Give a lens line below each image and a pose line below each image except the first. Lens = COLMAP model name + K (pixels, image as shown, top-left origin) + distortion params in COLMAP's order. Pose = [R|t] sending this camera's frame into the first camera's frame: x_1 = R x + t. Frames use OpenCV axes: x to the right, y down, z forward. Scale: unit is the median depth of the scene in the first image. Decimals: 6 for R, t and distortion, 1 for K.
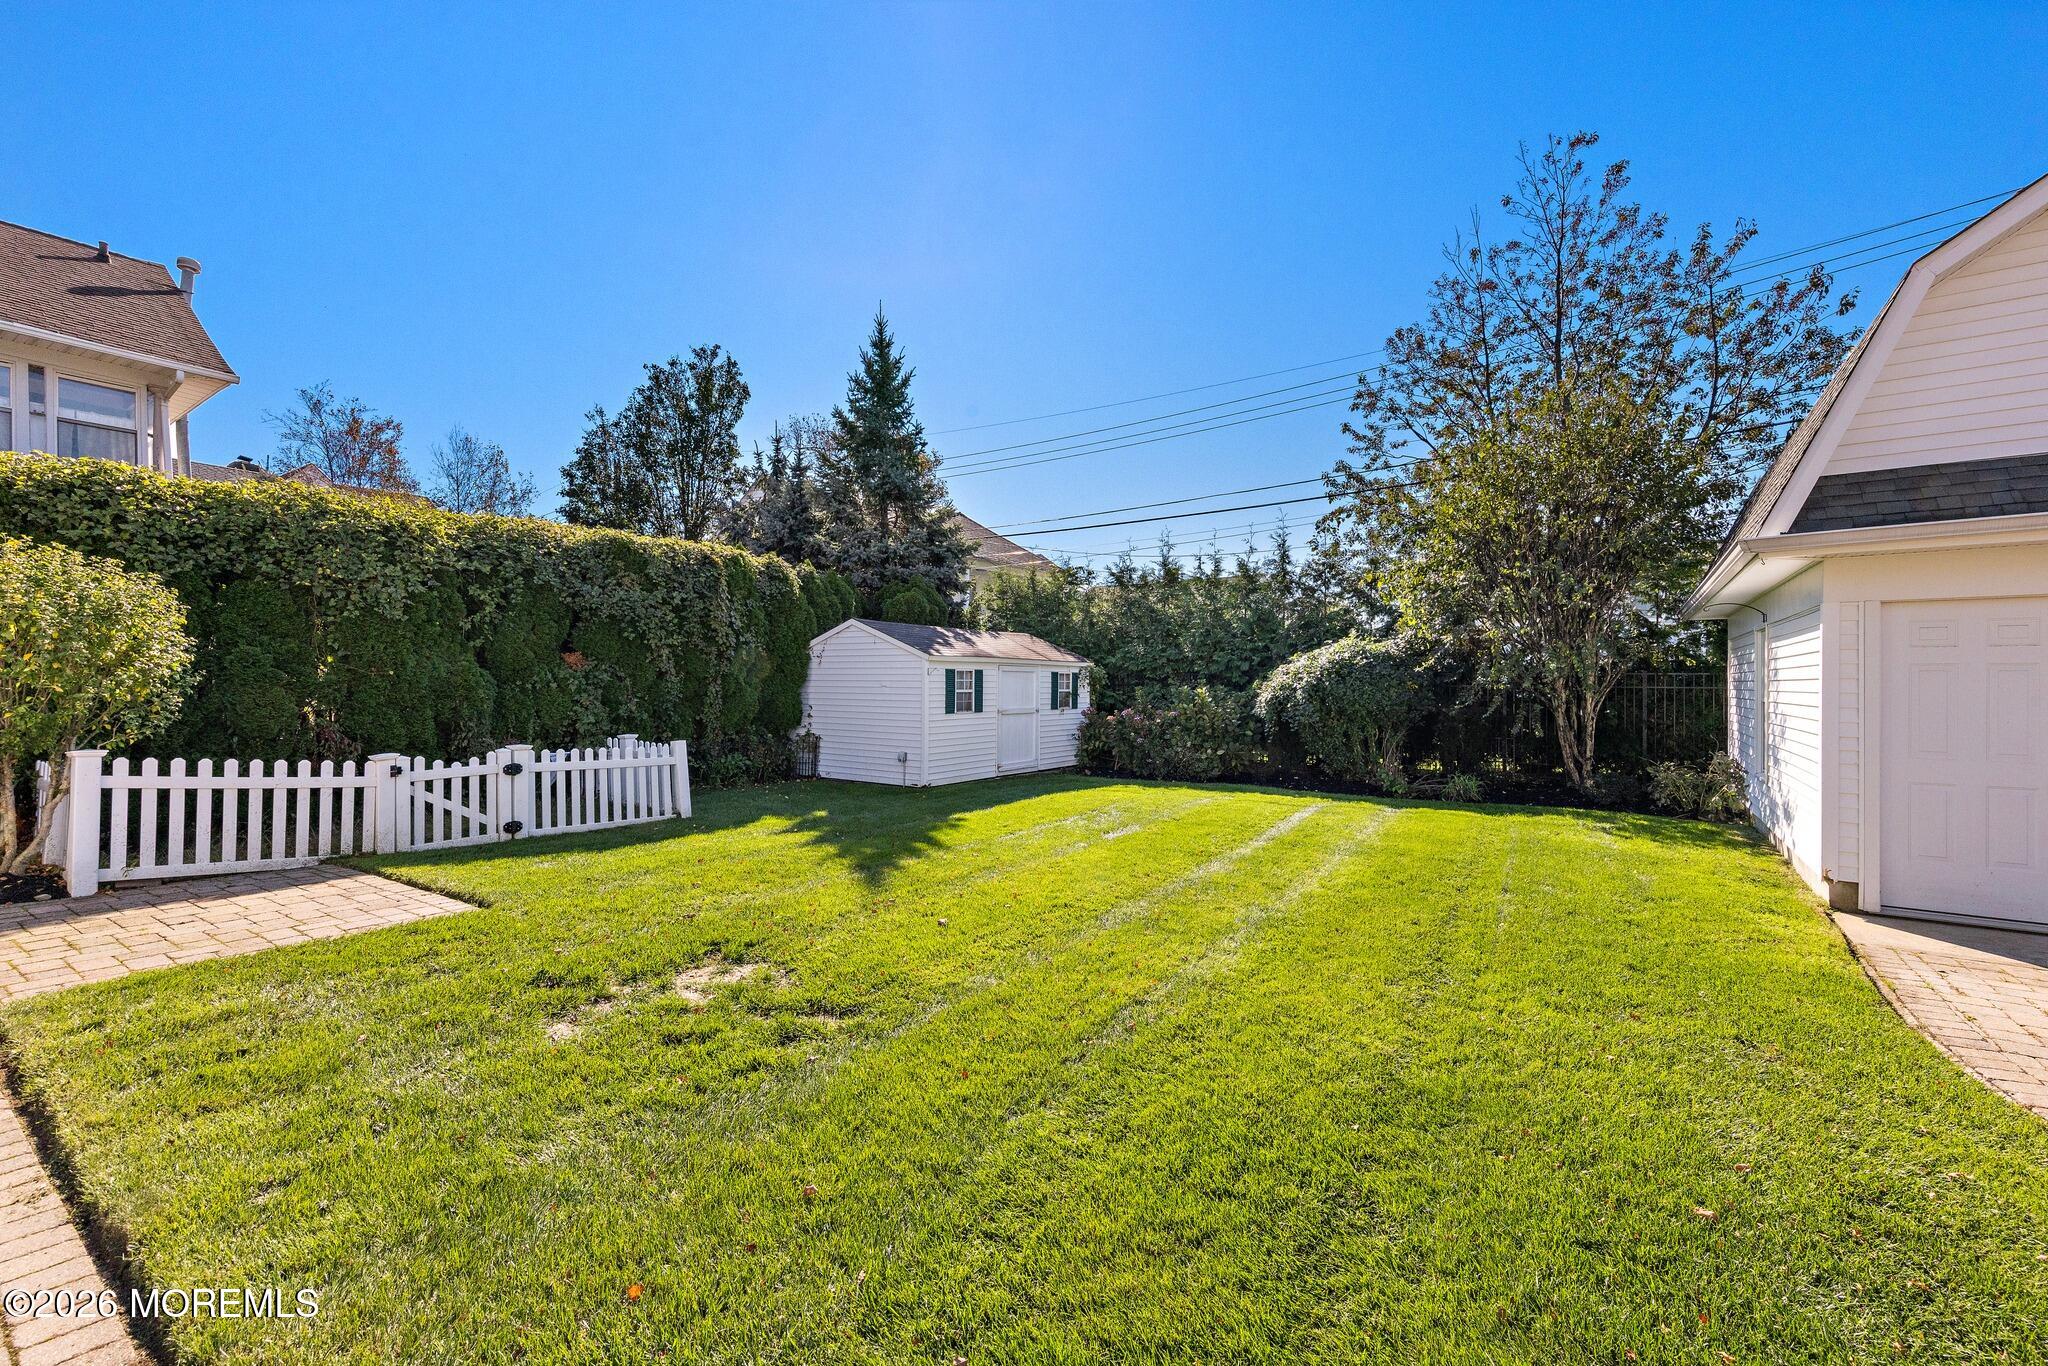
lens RADIAL K [[842.8, 0, 1018.4], [0, 842.8, 679.9], [0, 0, 1]] dist [0.001489, 0.000255]
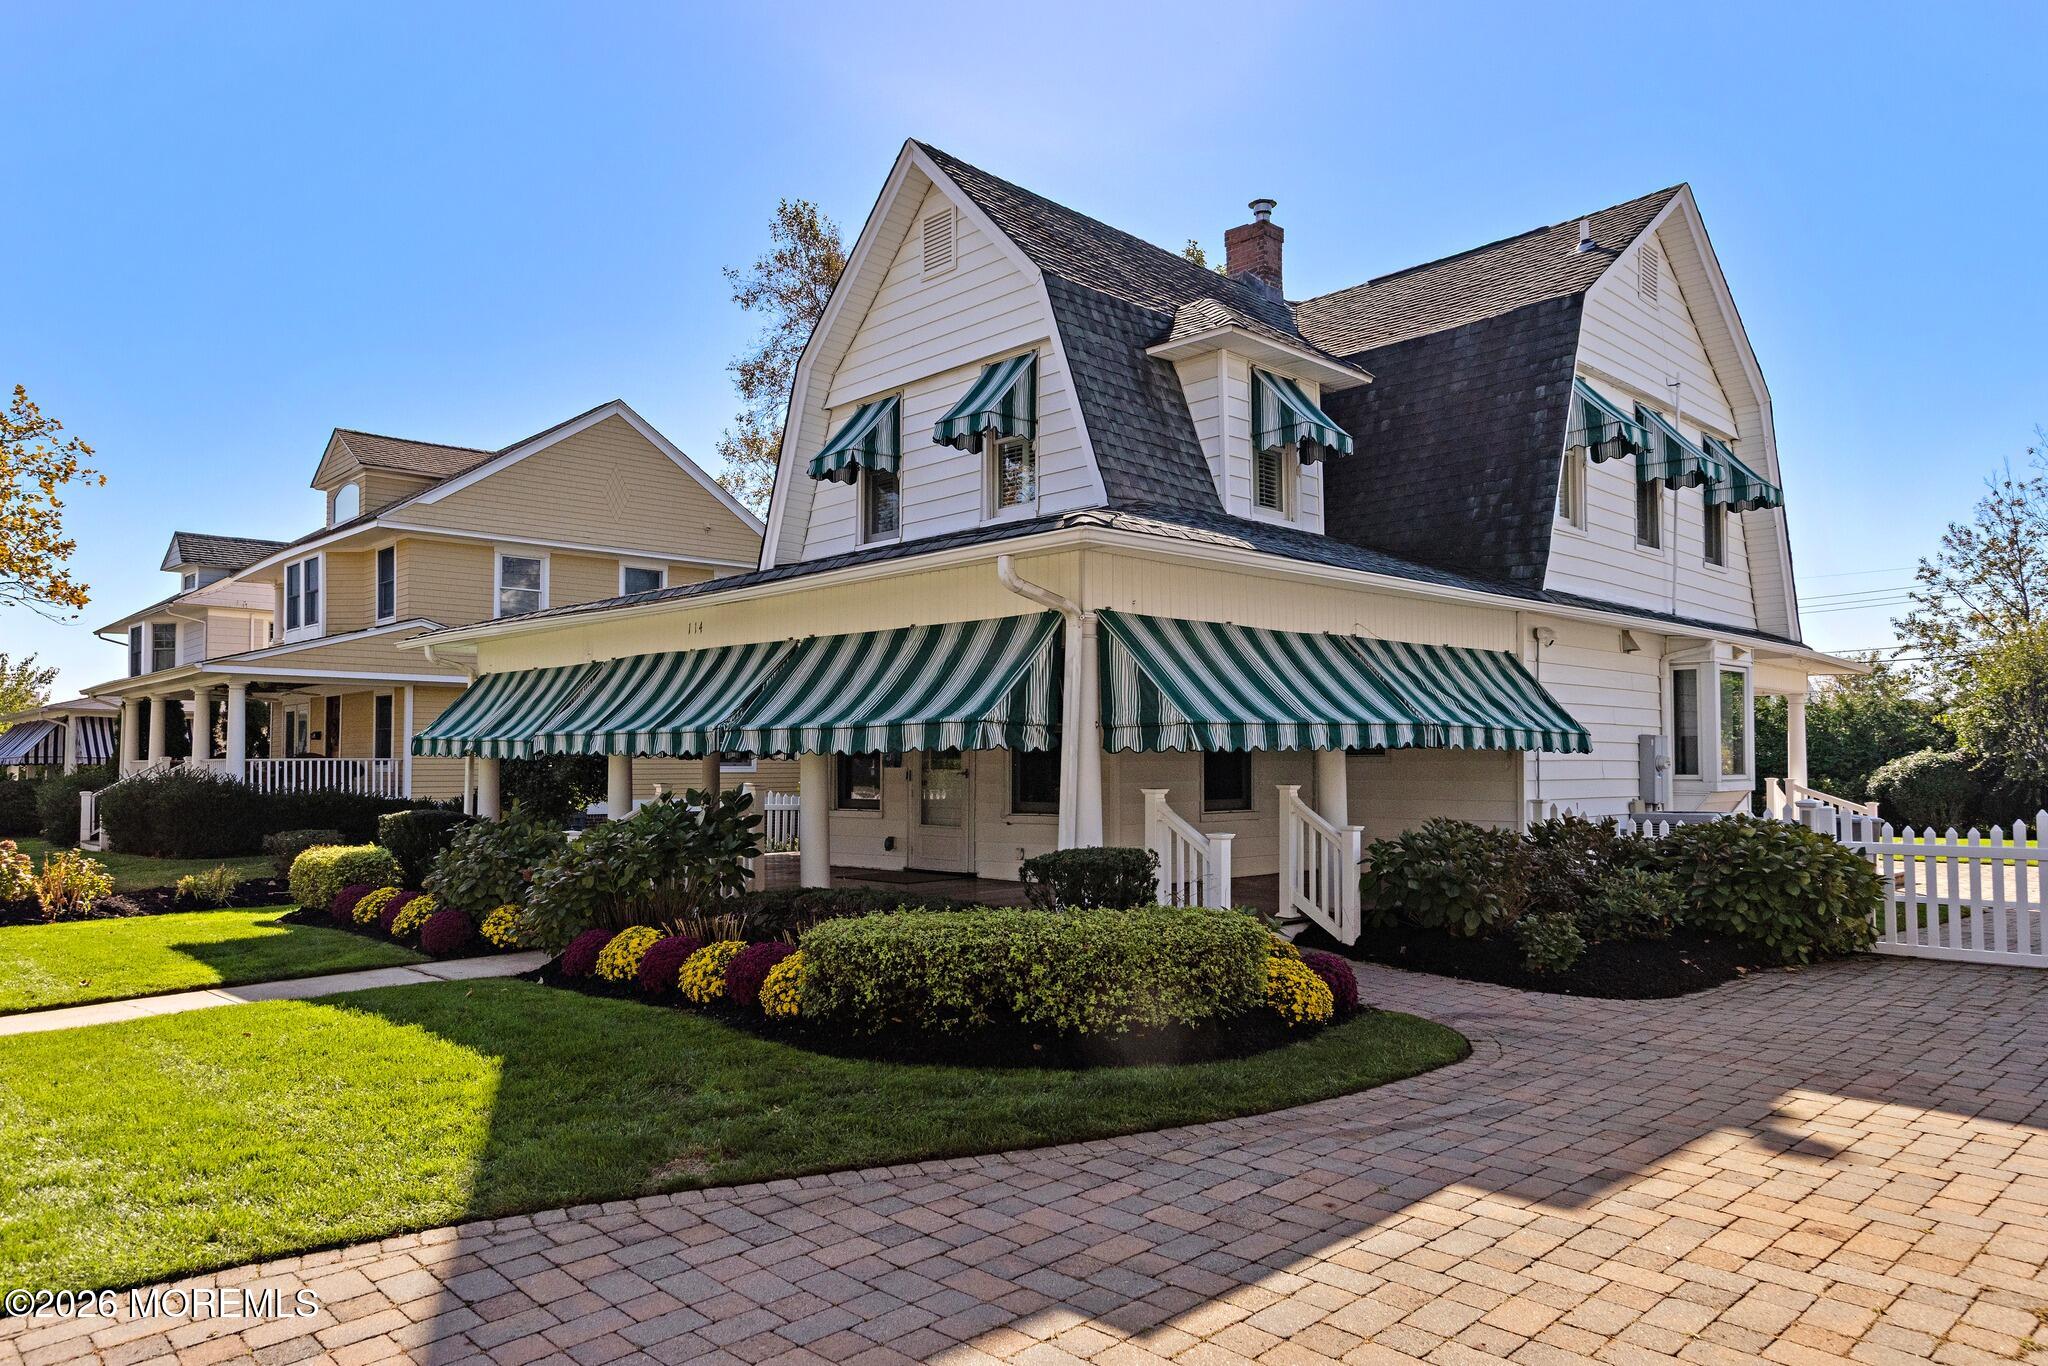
lens RADIAL K [[1366.0, 0, 1024.0], [0, 1366.0, 683.0], [0, 0, 1]] dist [0.002623, 0.001615]
pose [[0.983550, -0.006756, -0.180512, -0.771198], [-0.003873, 0.998282, -0.058462, -0.014930], [0.180597, 0.058199, 0.981834, -1.757388]]
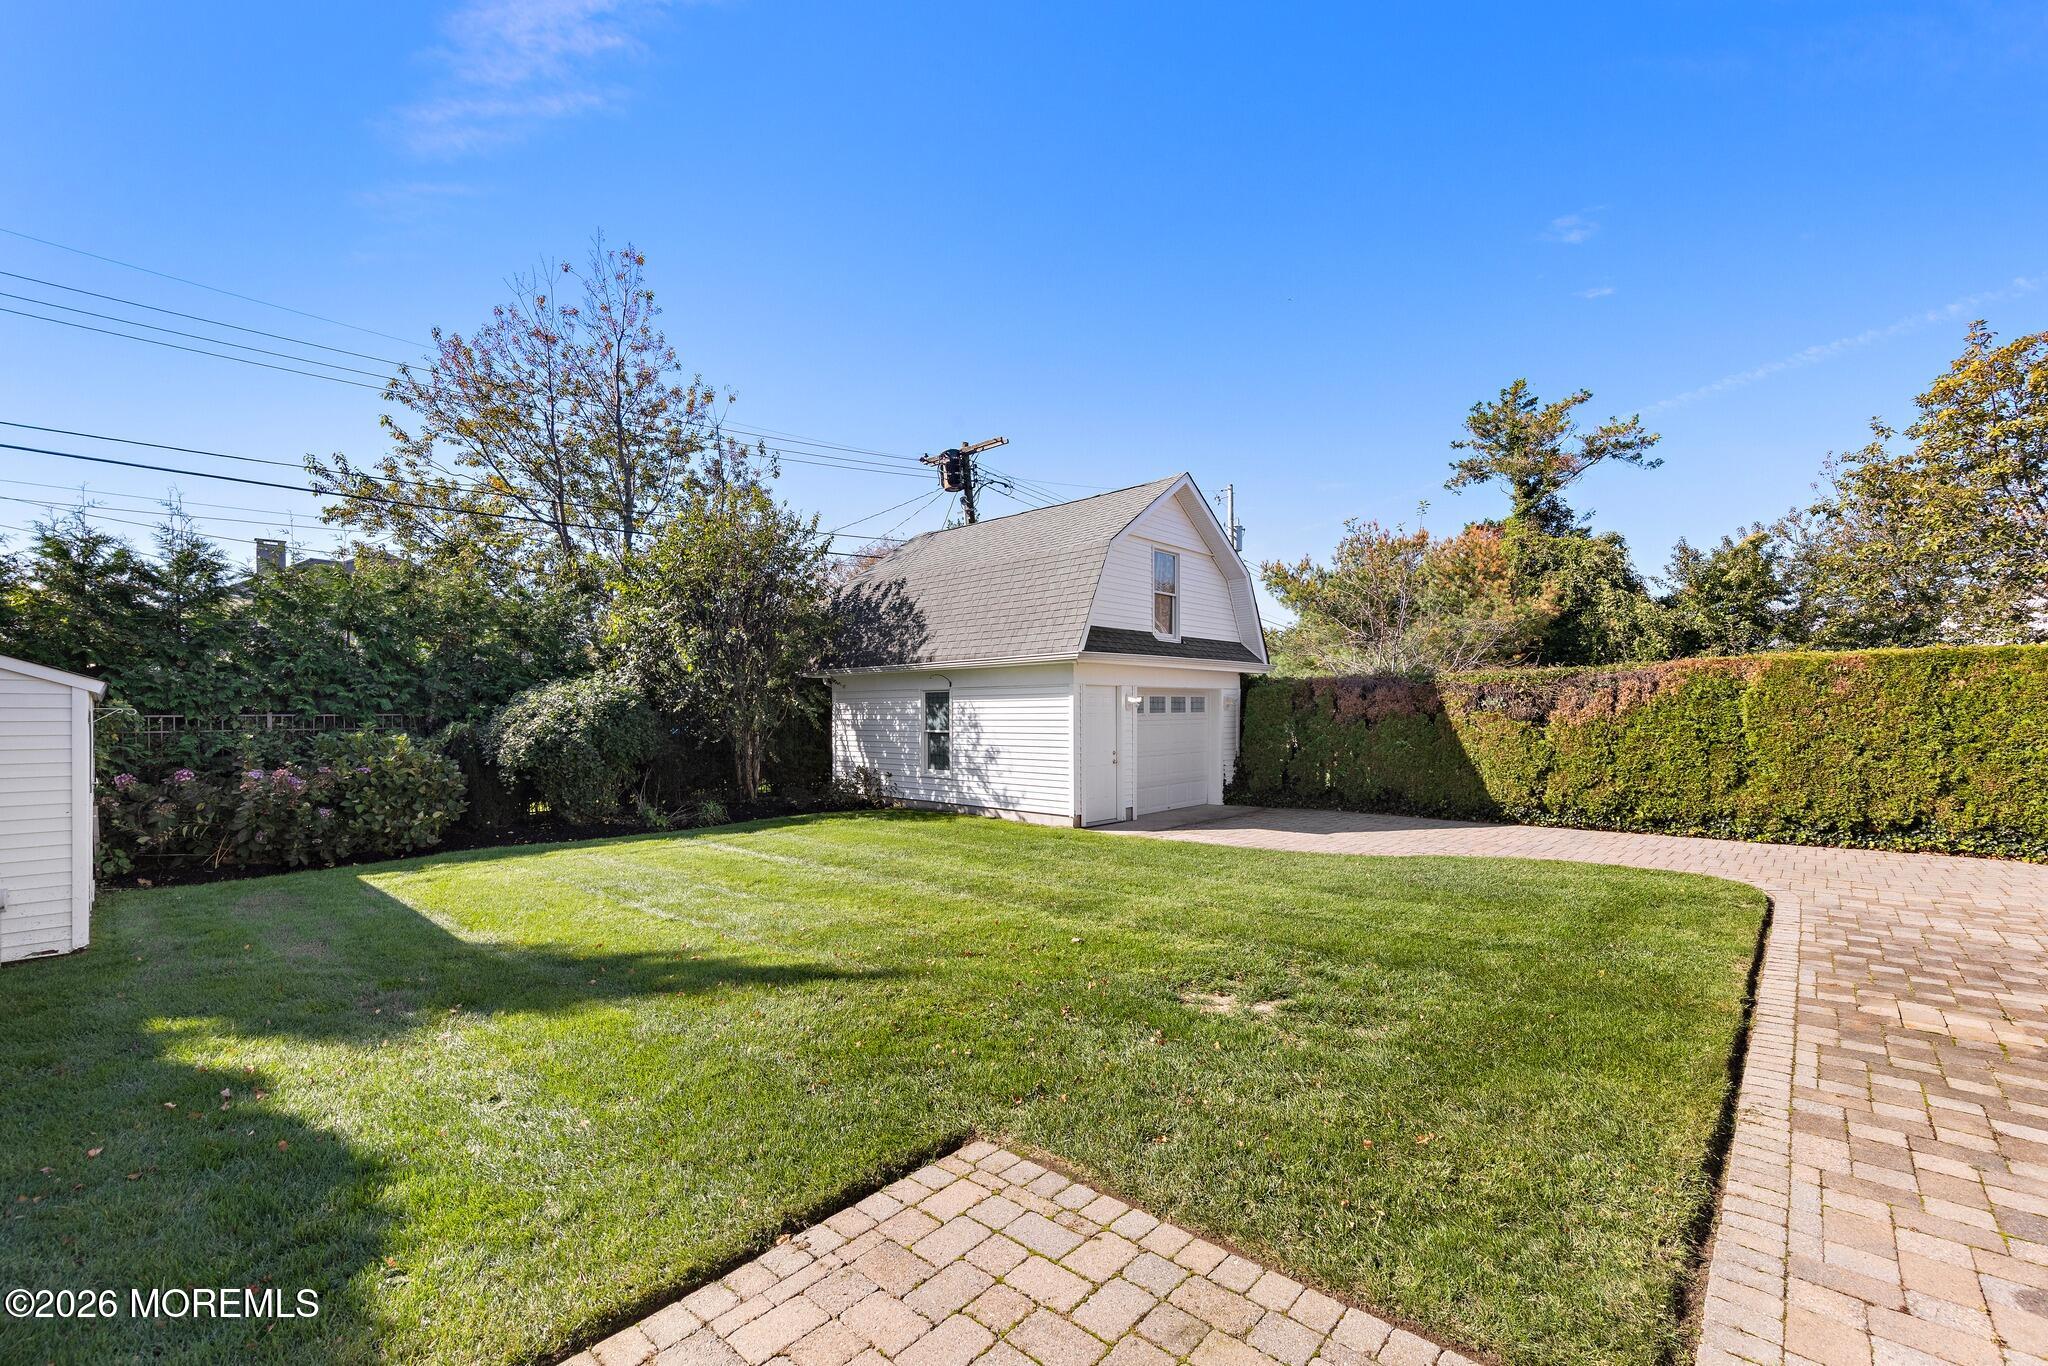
lens RADIAL K [[846.2, 0, 1020.8], [0, 846.2, 709.9], [0, 0, 1]] dist [-0.000781, -0.000077]
pose [[0.123725, 0.002548, 0.992313, -0.428077], [0.002086, 0.999994, -0.002828, -0.007667], [-0.992314, 0.002420, 0.123719, 0.323409]]
